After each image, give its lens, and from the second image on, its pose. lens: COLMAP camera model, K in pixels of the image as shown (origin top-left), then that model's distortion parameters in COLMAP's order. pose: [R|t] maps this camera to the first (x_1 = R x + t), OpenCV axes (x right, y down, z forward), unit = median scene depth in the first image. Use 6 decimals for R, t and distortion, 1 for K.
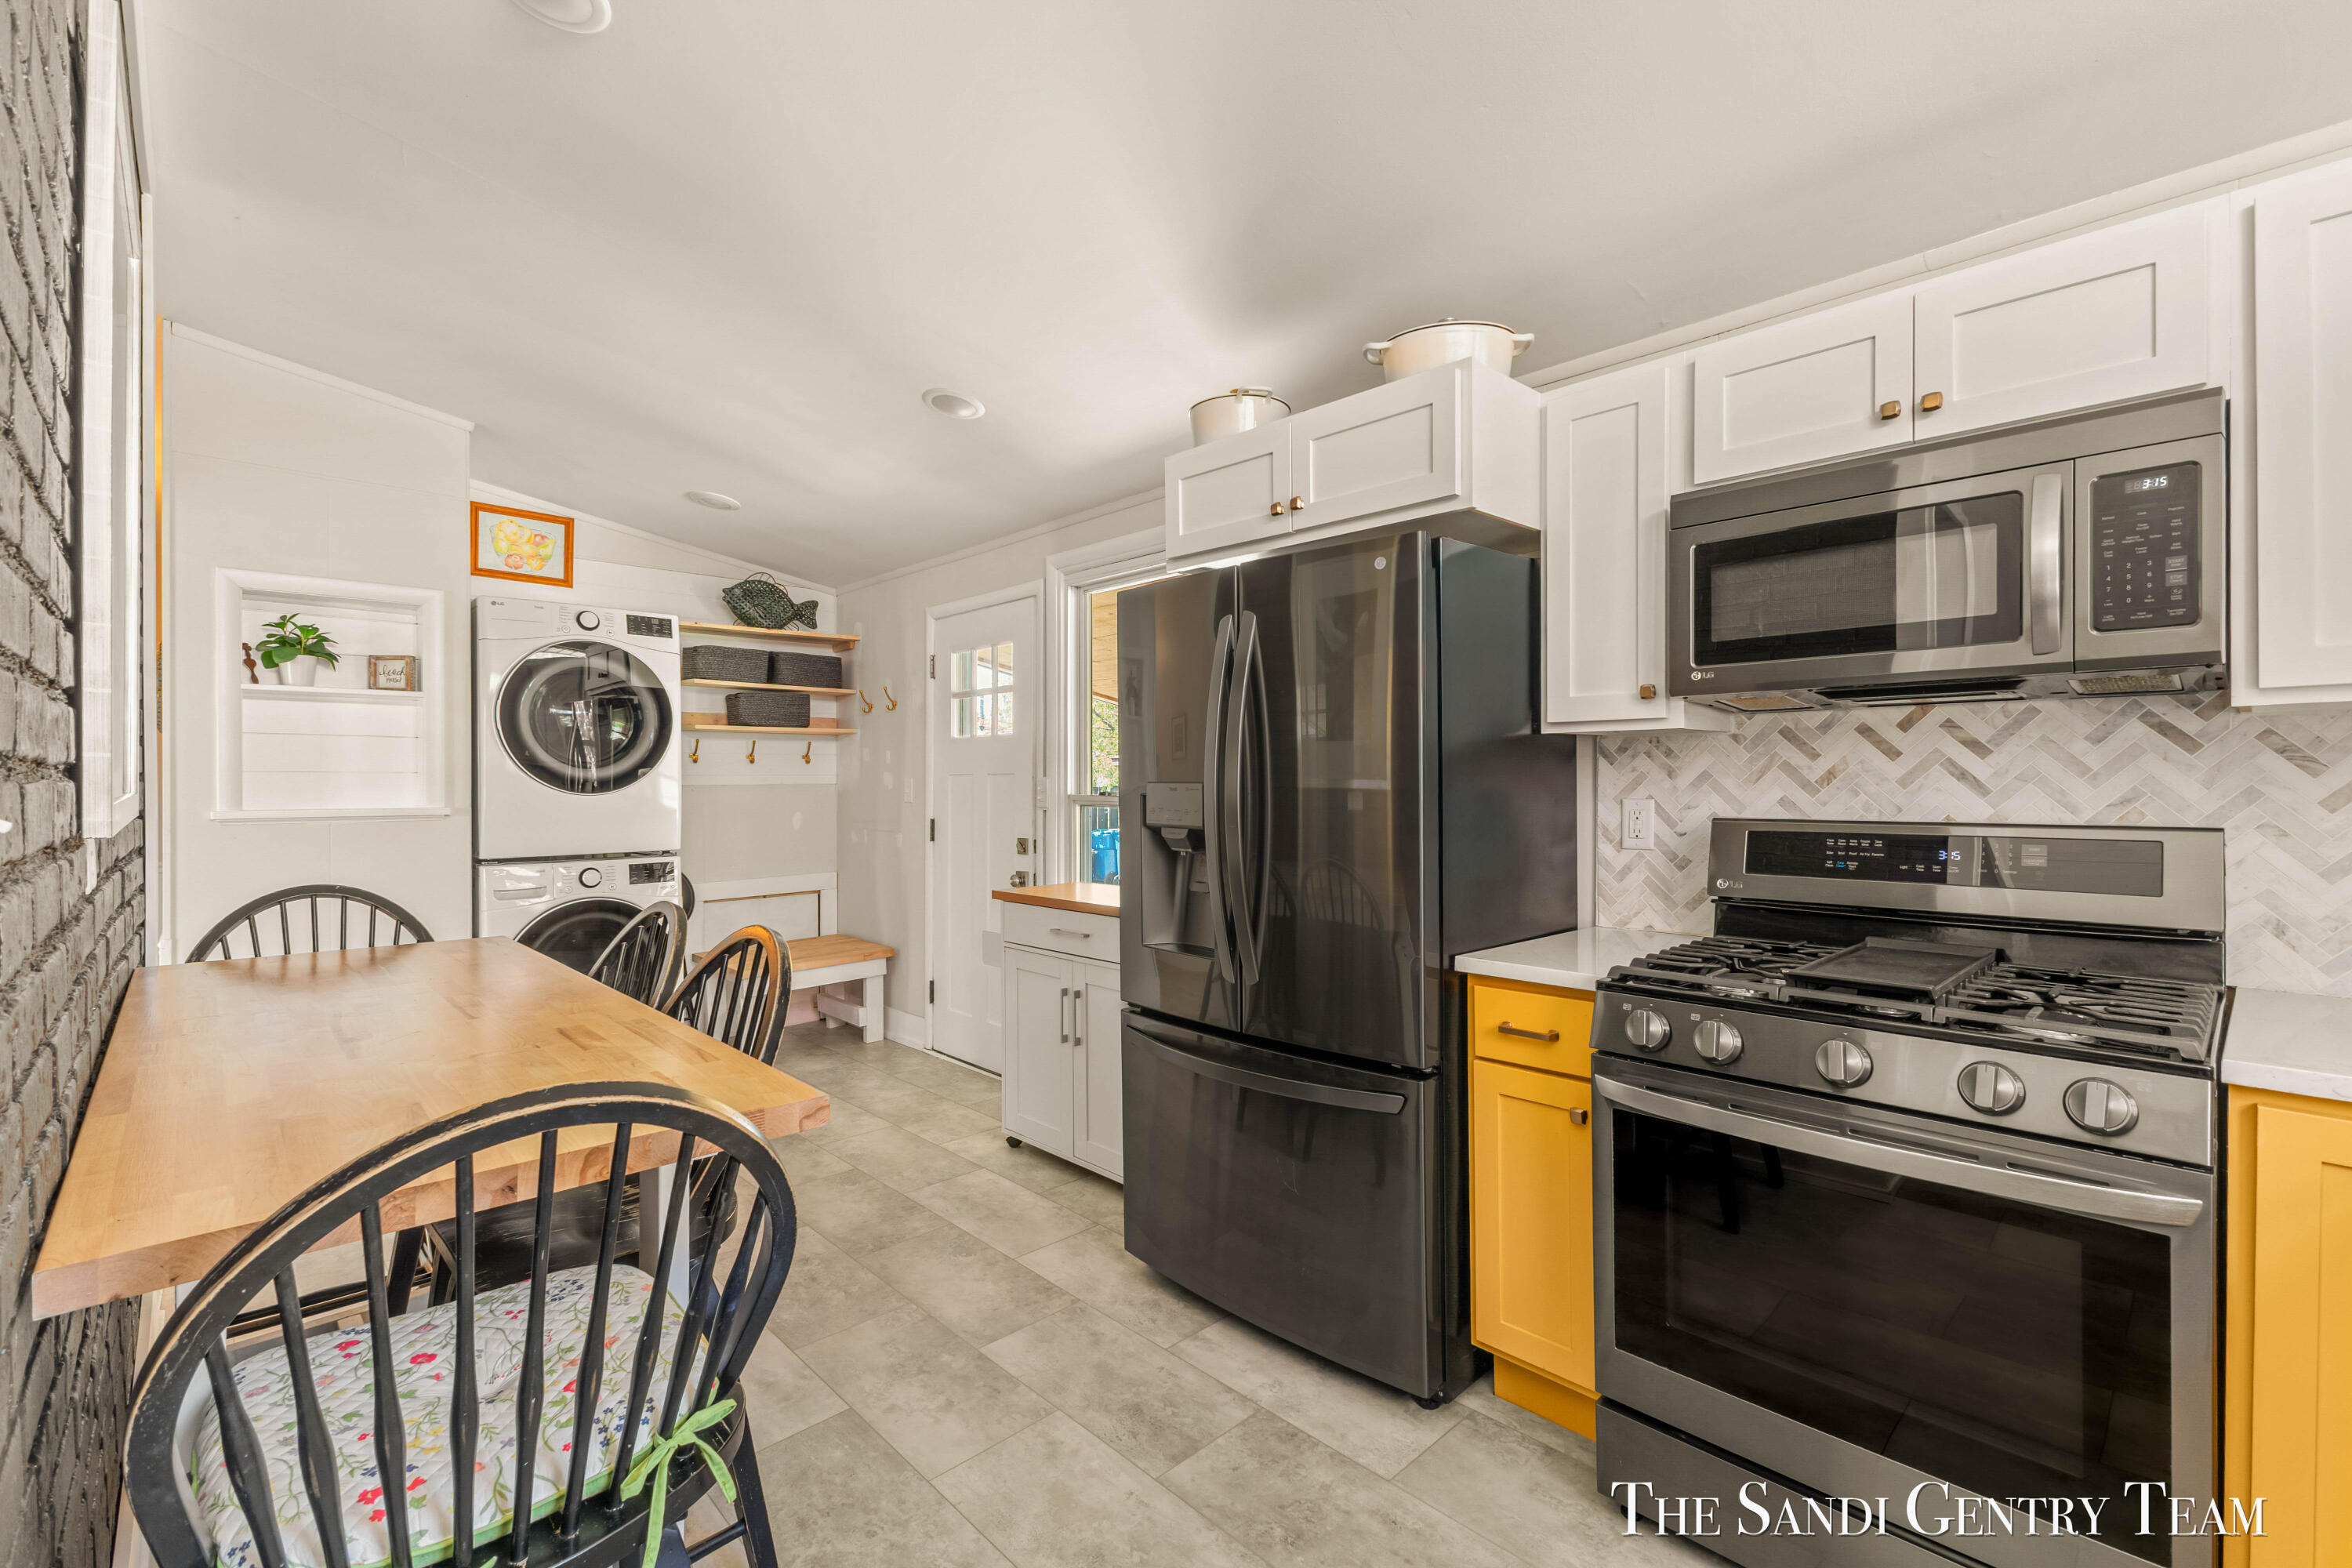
lens RADIAL K [[1009.2, 0, 1186.4], [0, 1009.2, 788.8], [0, 0, 1]] dist [0.010426, -0.003313]
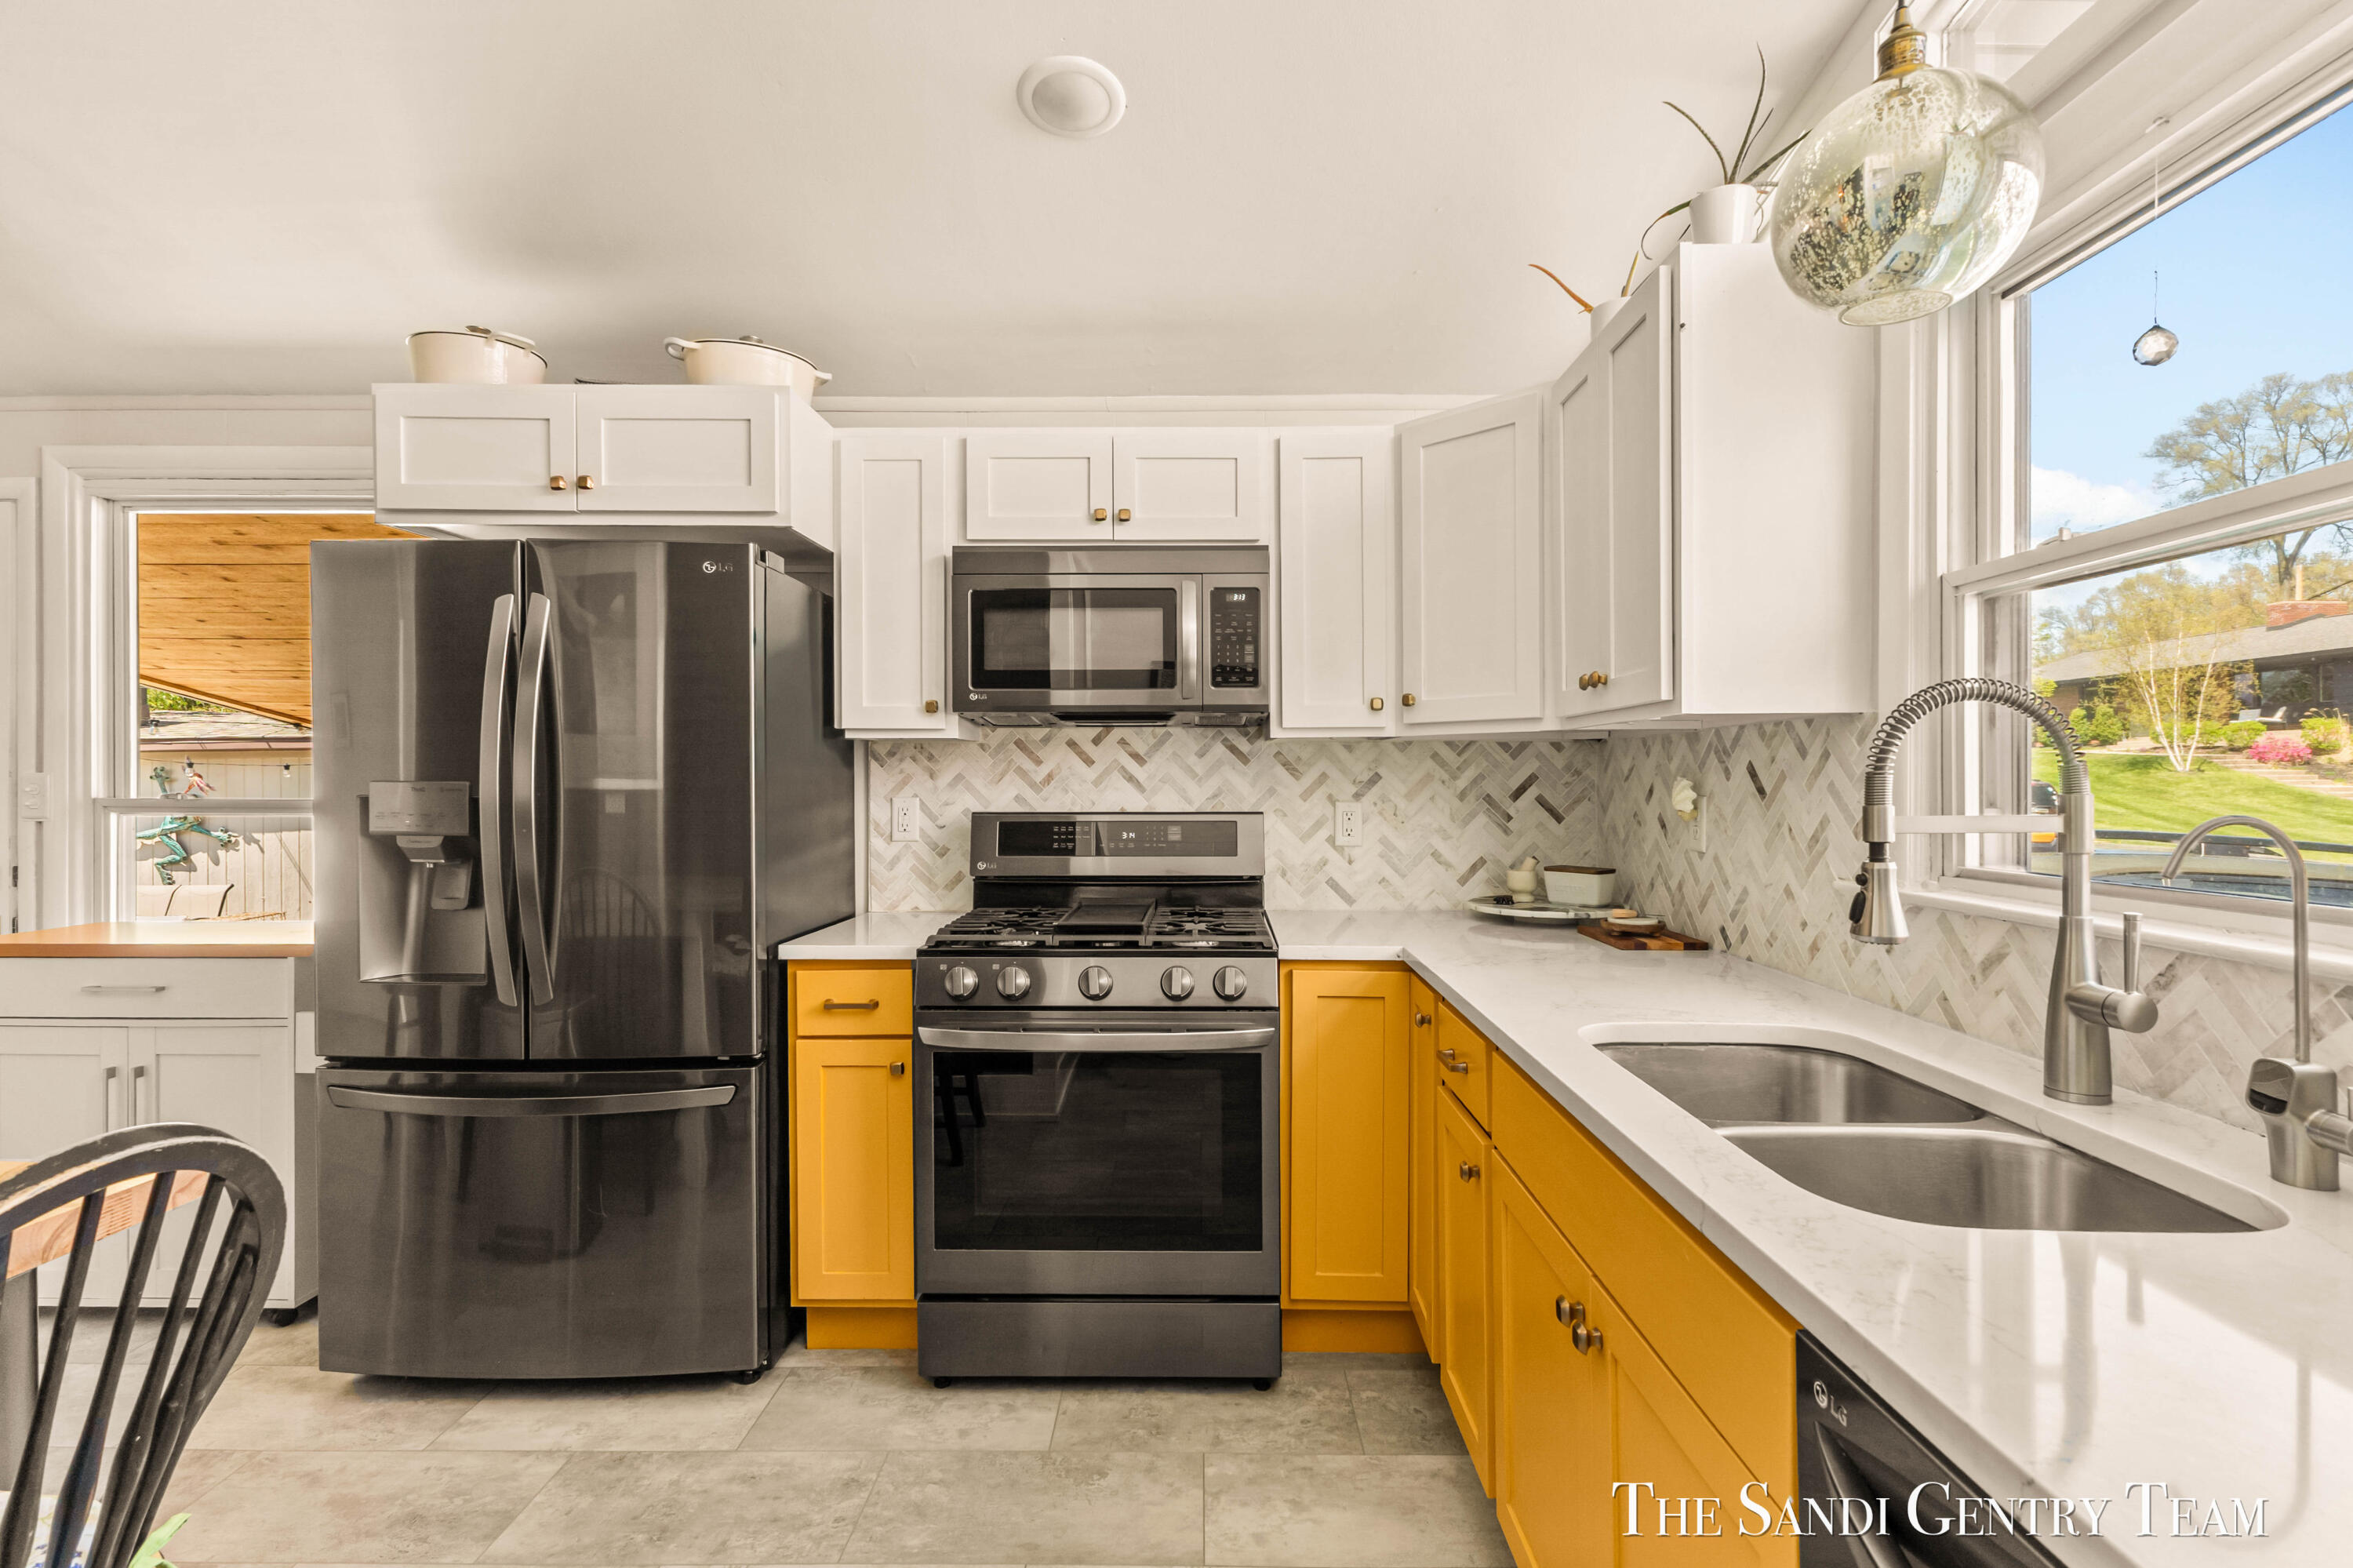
lens RADIAL K [[1104.1, 0, 1173.0], [0, 1104.1, 784.7], [0, 0, 1]] dist [0.011689, 0.000342]
pose [[0.708327, 0.000712, 0.705884, -0.188310], [0.002039, 0.999993, -0.003055, 0.000310], [-0.705882, 0.003603, 0.708321, -0.086206]]
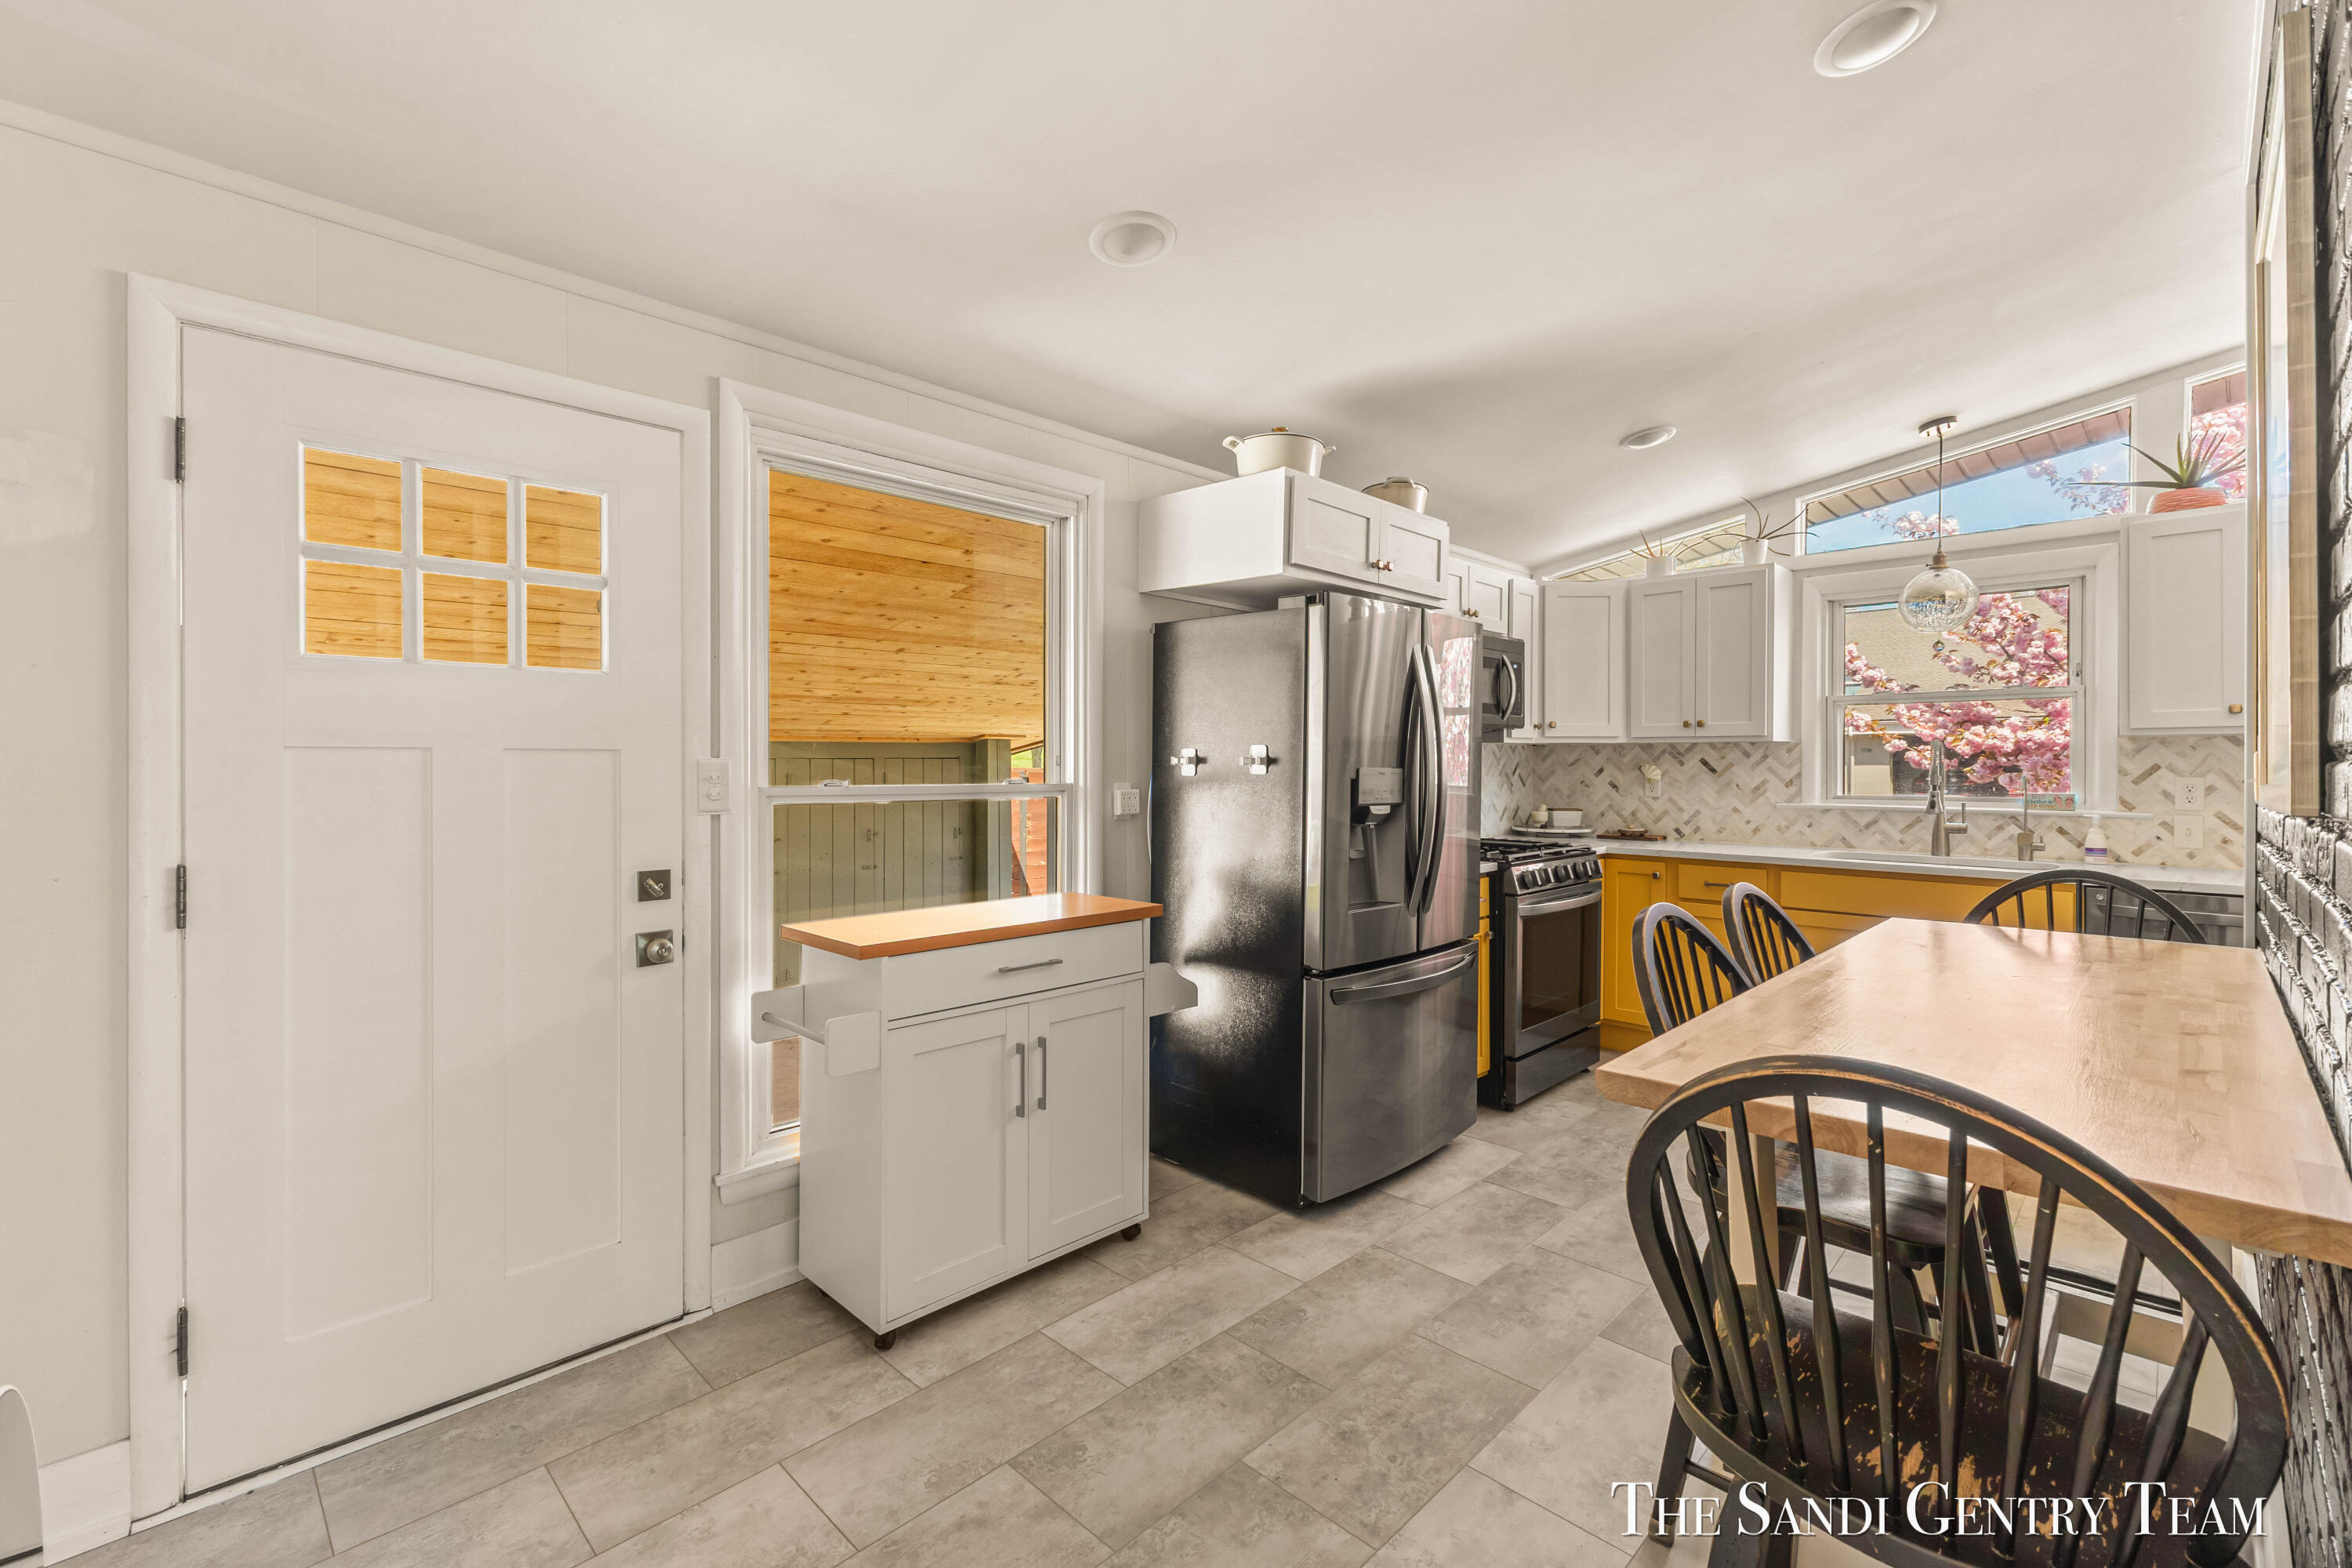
lens RADIAL K [[1009.2, 0, 1179.4], [0, 1009.2, 769.2], [0, 0, 1]] dist [0.010426, -0.003313]
pose [[-0.019171, -0.003305, 0.999811, -1.038991], [0.004466, 0.999984, 0.003391, -0.008400], [-0.999806, 0.004531, -0.019156, 1.074773]]
